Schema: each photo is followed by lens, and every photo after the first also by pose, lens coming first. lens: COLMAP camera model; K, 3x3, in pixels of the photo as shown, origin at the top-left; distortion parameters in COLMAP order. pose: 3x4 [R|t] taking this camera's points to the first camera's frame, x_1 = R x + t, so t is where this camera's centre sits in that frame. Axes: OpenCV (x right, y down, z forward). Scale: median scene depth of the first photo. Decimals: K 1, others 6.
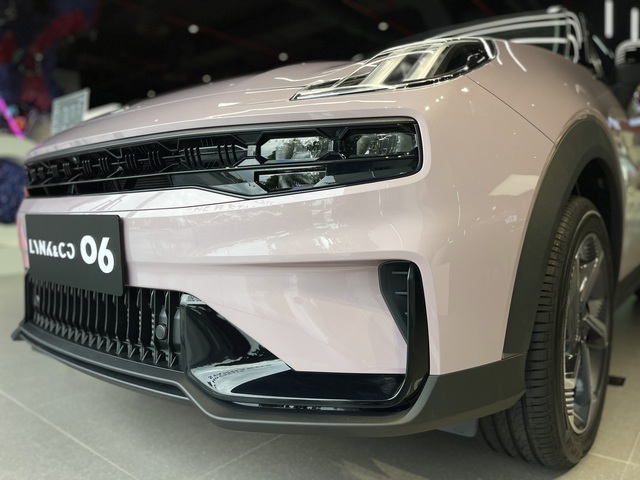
lens RADIAL K [[504.8, 0, 320.0], [0, 504.8, 240.0], [0, 0, 1]] dist [0.054055, -0.110933]
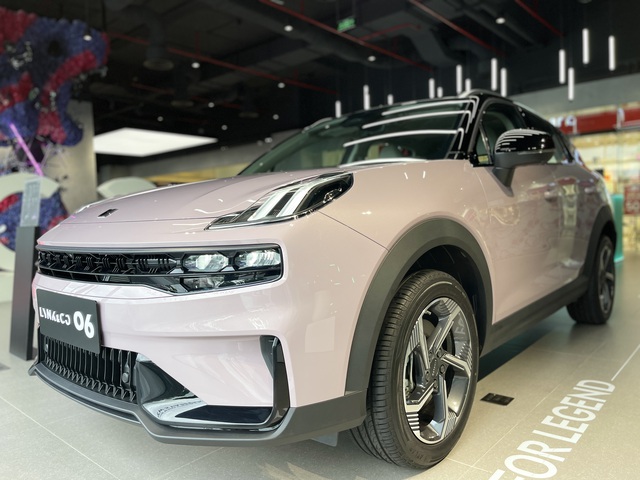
lens RADIAL K [[492.7, 0, 320.0], [0, 492.7, 240.0], [0, 0, 1]] dist [0.041298, -0.099738]
pose [[0.999826, -0.012615, -0.013749, 0.282771], [0.012301, 0.999668, -0.022634, -0.182742], [0.014030, 0.022461, 0.999649, -0.457622]]
